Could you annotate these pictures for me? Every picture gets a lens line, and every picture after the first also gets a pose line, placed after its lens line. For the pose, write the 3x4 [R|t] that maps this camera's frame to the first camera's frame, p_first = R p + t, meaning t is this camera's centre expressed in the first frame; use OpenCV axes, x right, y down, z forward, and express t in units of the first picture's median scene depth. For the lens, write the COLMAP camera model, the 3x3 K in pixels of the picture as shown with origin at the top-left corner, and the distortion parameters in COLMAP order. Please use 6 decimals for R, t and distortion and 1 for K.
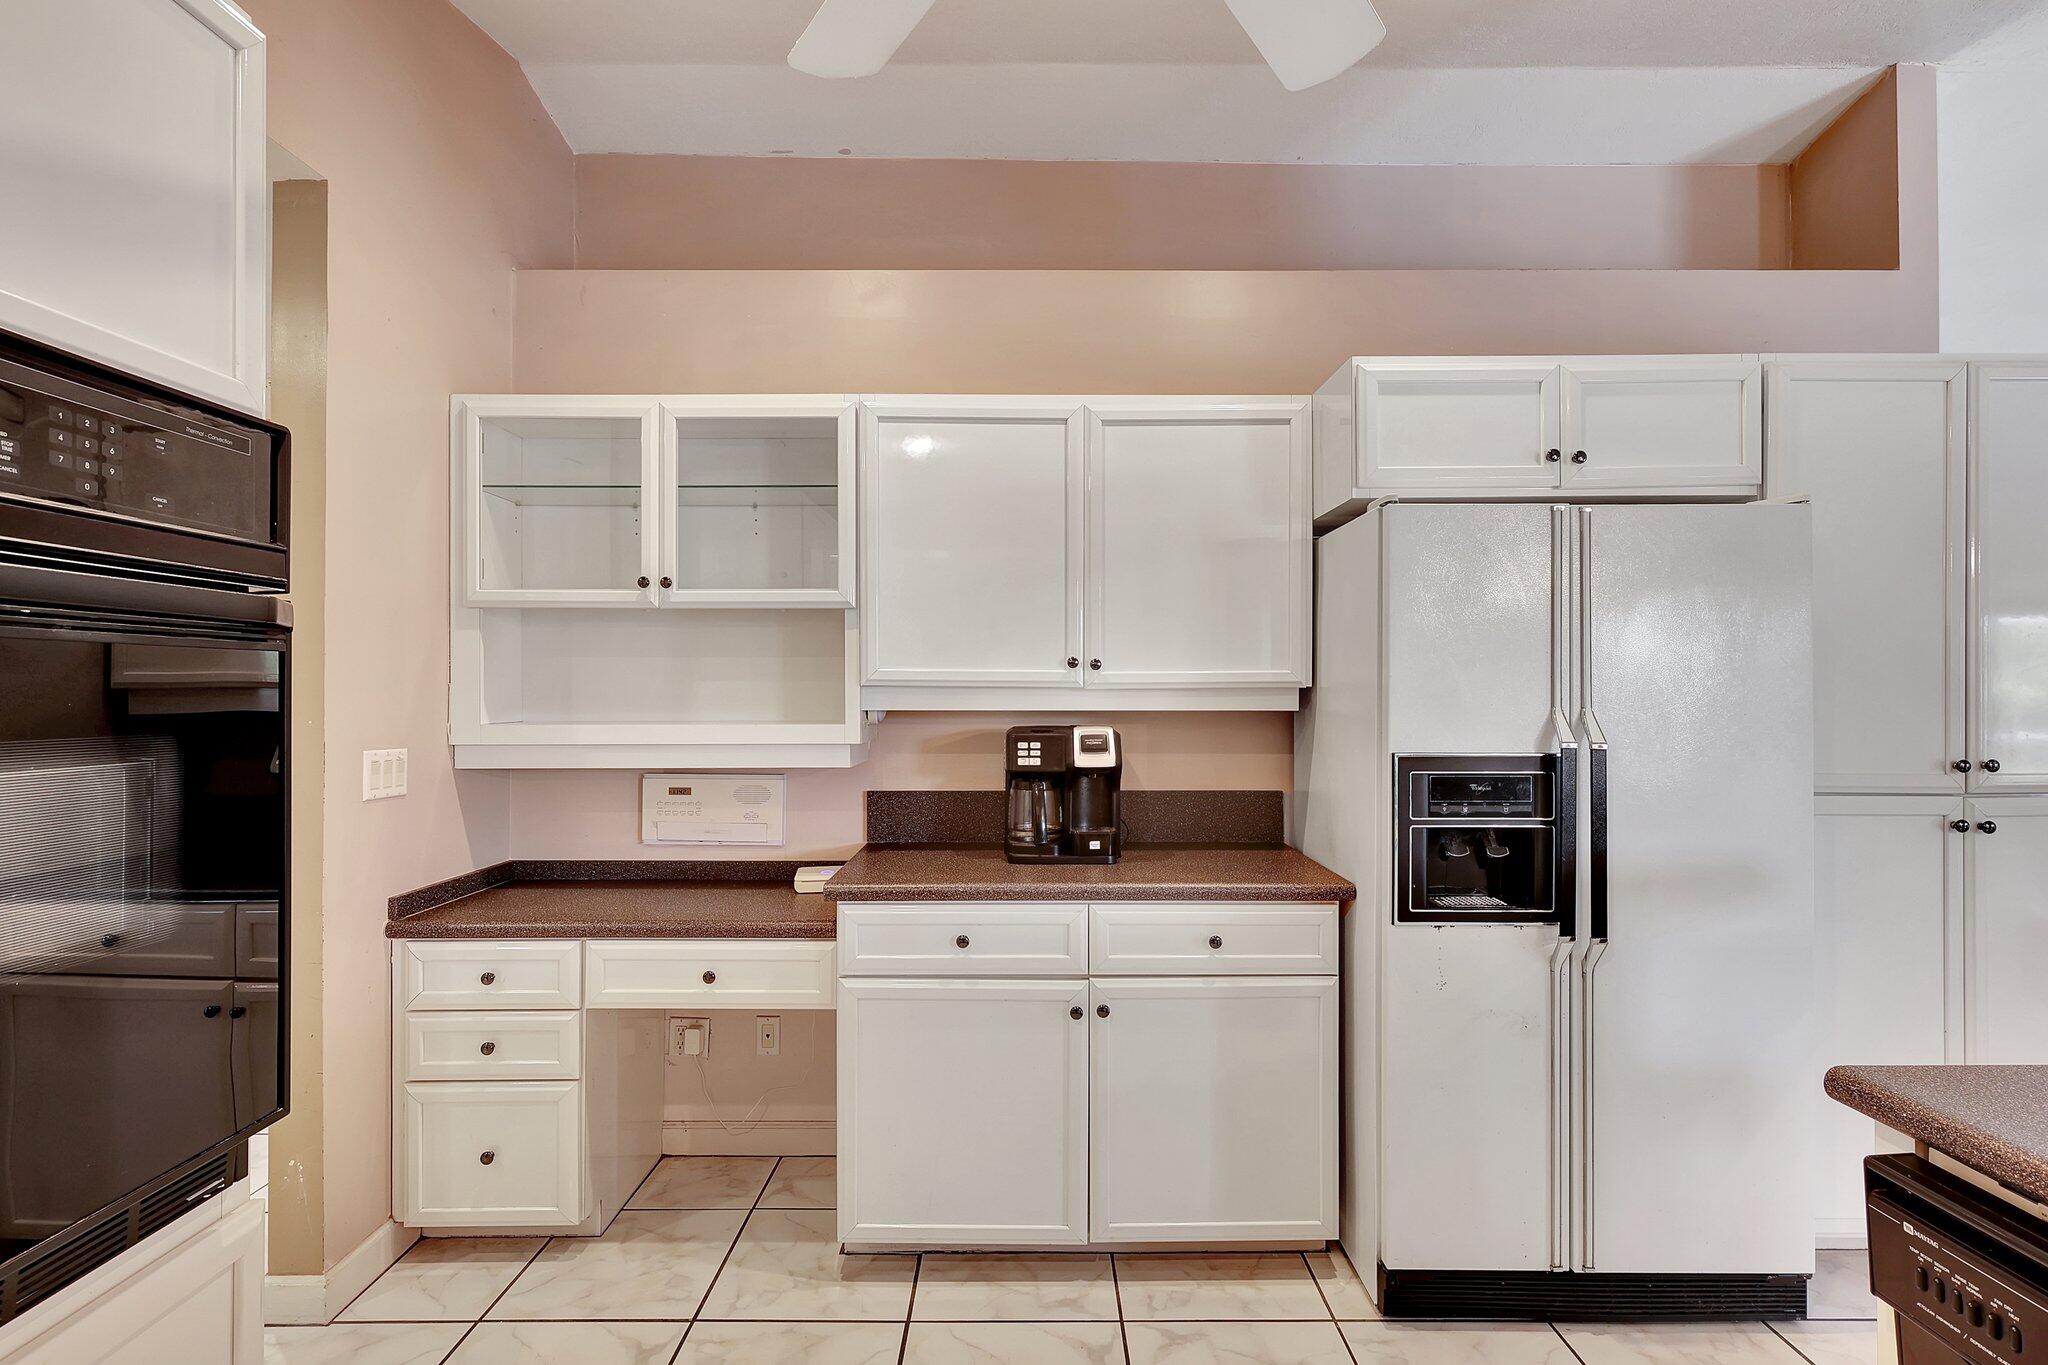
lens RADIAL K [[949.7, 0, 1033.8], [0, 949.7, 696.6], [0, 0, 1]] dist [-0.000505, 0.002105]
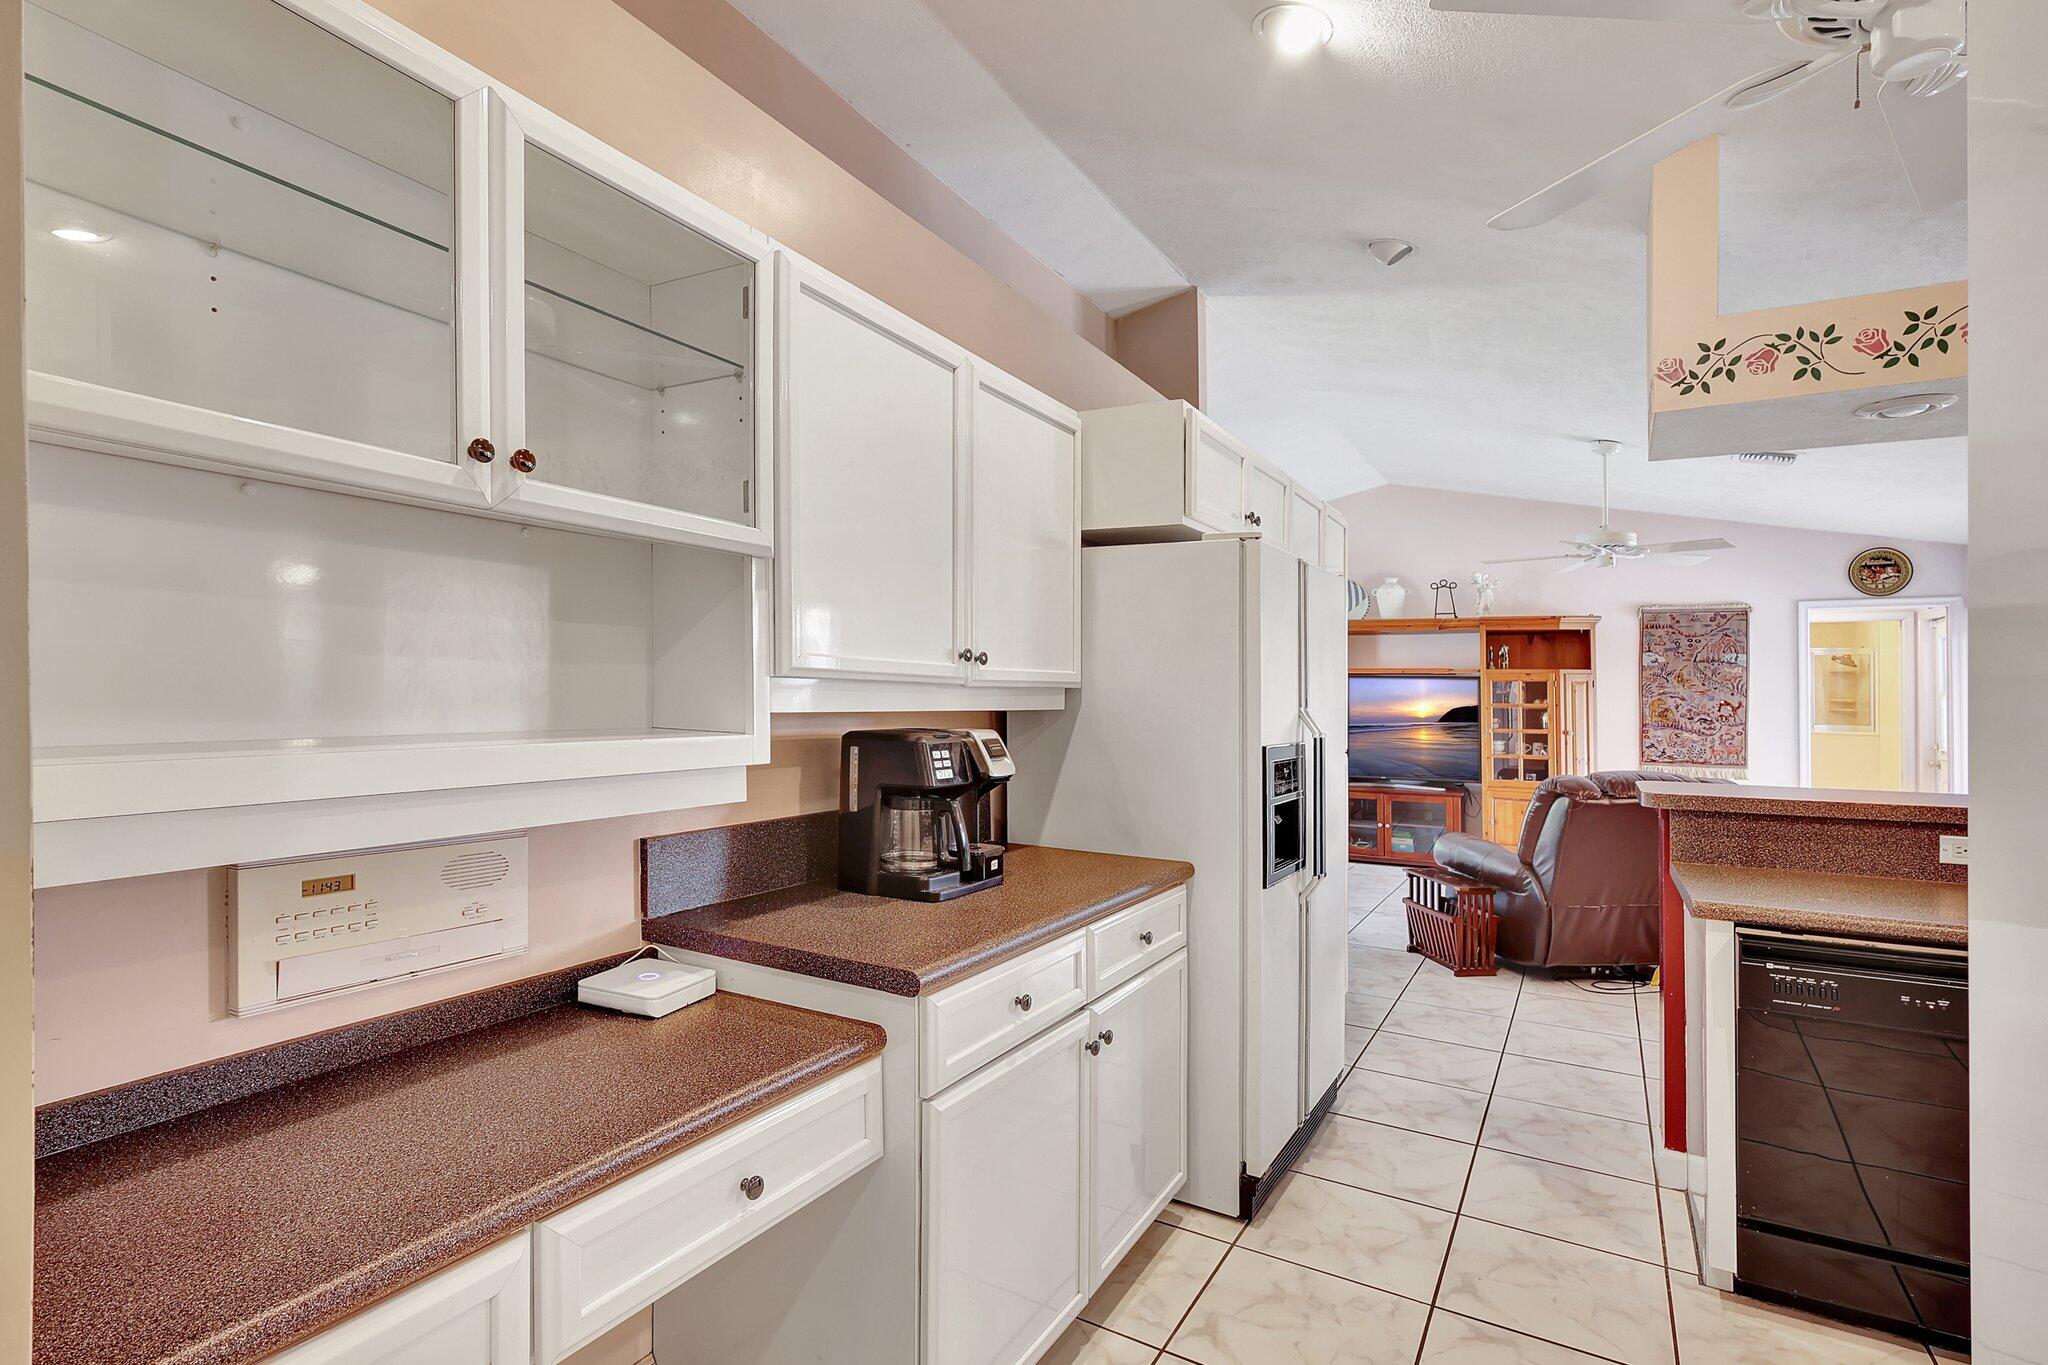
lens RADIAL K [[949.7, 0, 1029.5], [0, 949.7, 692.5], [0, 0, 1]] dist [-0.000505, 0.002105]
pose [[0.527840, 0.009404, 0.849292, -0.661062], [-0.015809, 0.999874, -0.001246, -0.002391], [-0.849197, -0.012769, 0.527922, 0.503262]]
